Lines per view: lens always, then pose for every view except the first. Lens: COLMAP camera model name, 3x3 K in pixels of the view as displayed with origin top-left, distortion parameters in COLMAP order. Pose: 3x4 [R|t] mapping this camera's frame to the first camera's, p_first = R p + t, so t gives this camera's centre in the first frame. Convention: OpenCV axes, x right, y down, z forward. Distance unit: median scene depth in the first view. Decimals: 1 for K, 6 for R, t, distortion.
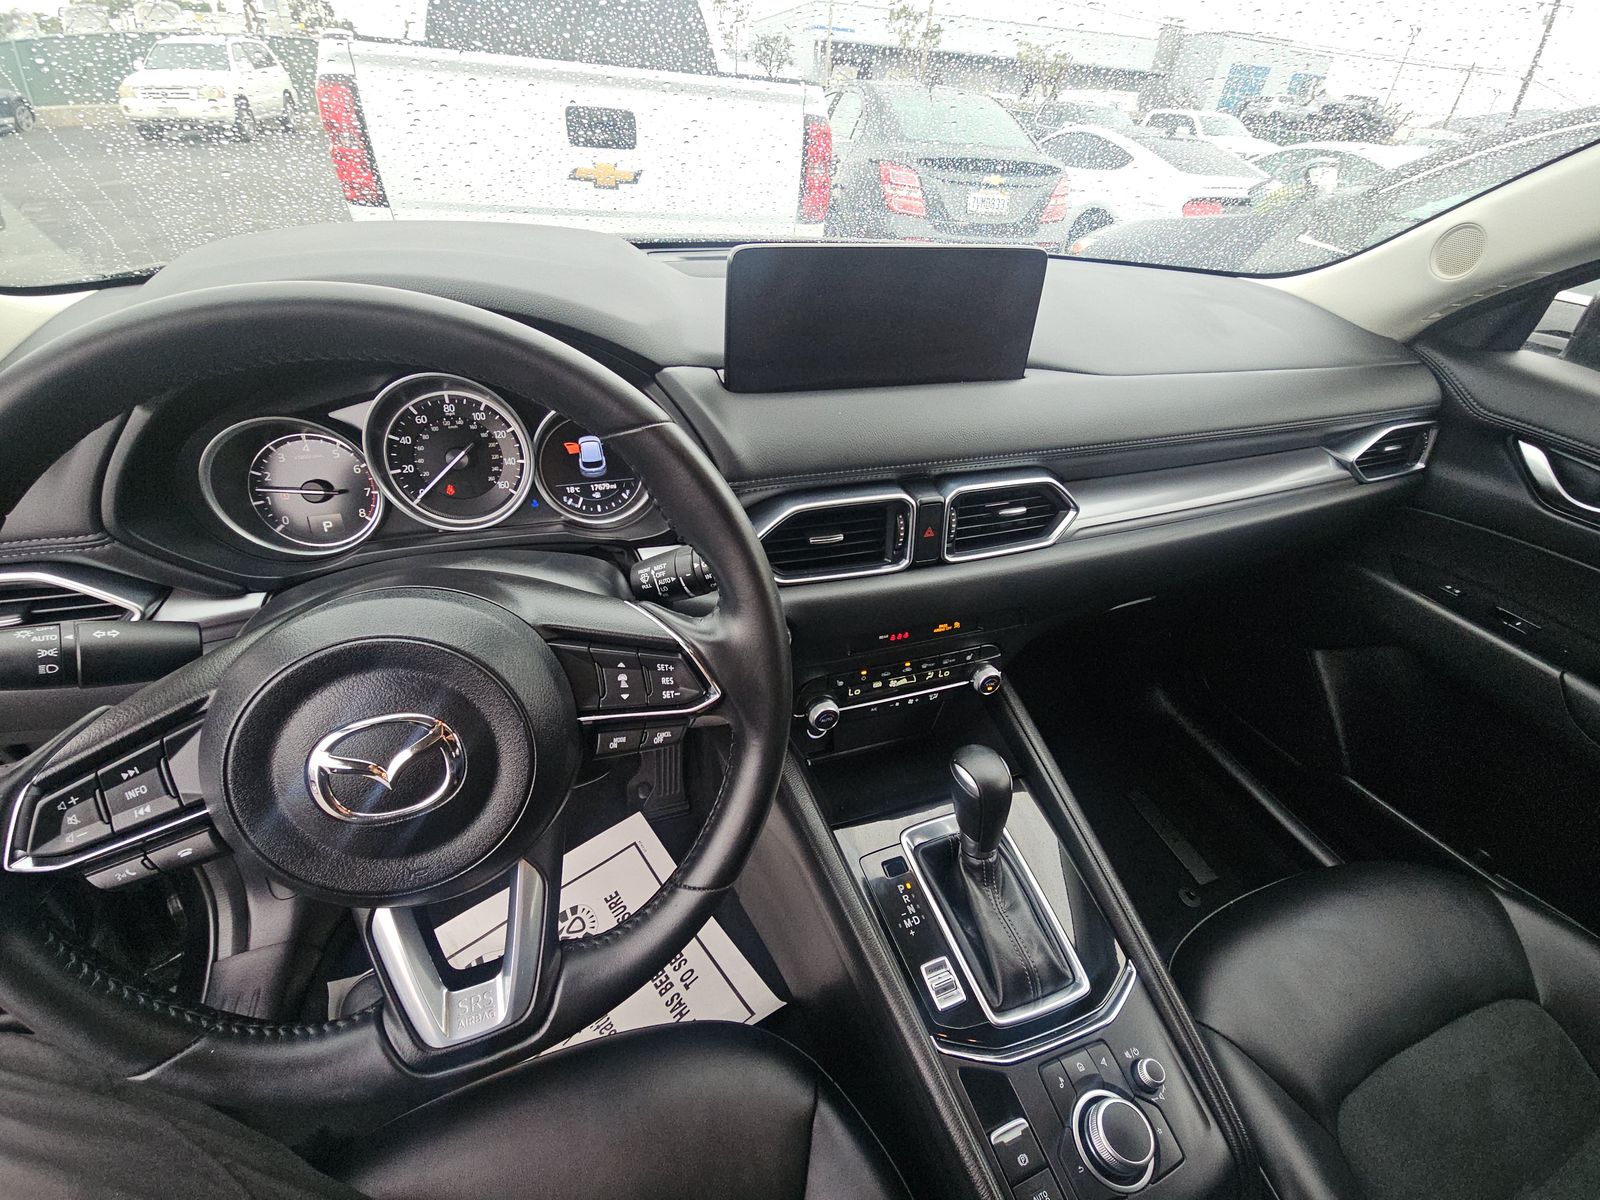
lens RADIAL K [[645.1, 0, 776.7], [0, 645.1, 601.1], [0, 0, 1]] dist [0.021765, -0.014790]
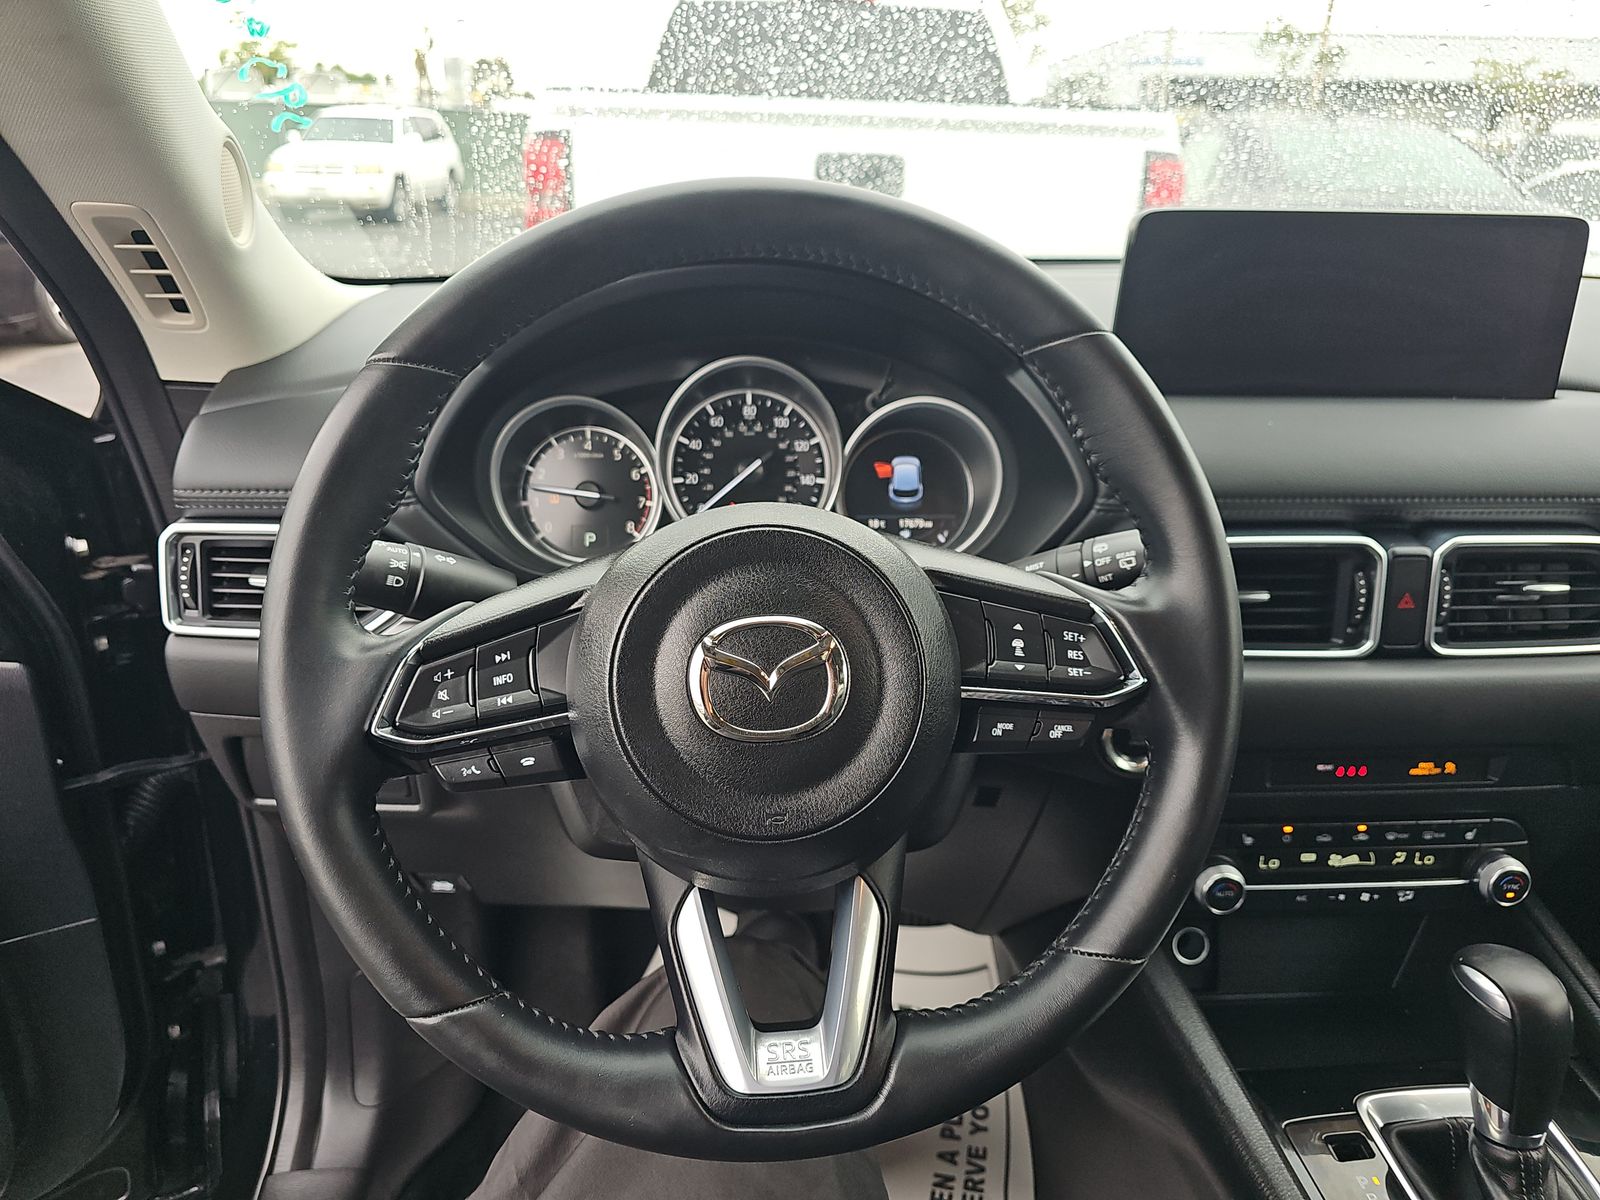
lens RADIAL K [[1041.6, 0, 800.0], [0, 1041.6, 600.0], [0, 0, 1]] dist [0.026115, -0.025159]
pose [[0.968386, 0.062758, -0.241433, -0.108008], [-0.121586, 0.963837, -0.237141, 0.224619], [0.217820, 0.258999, 0.940996, -0.149189]]
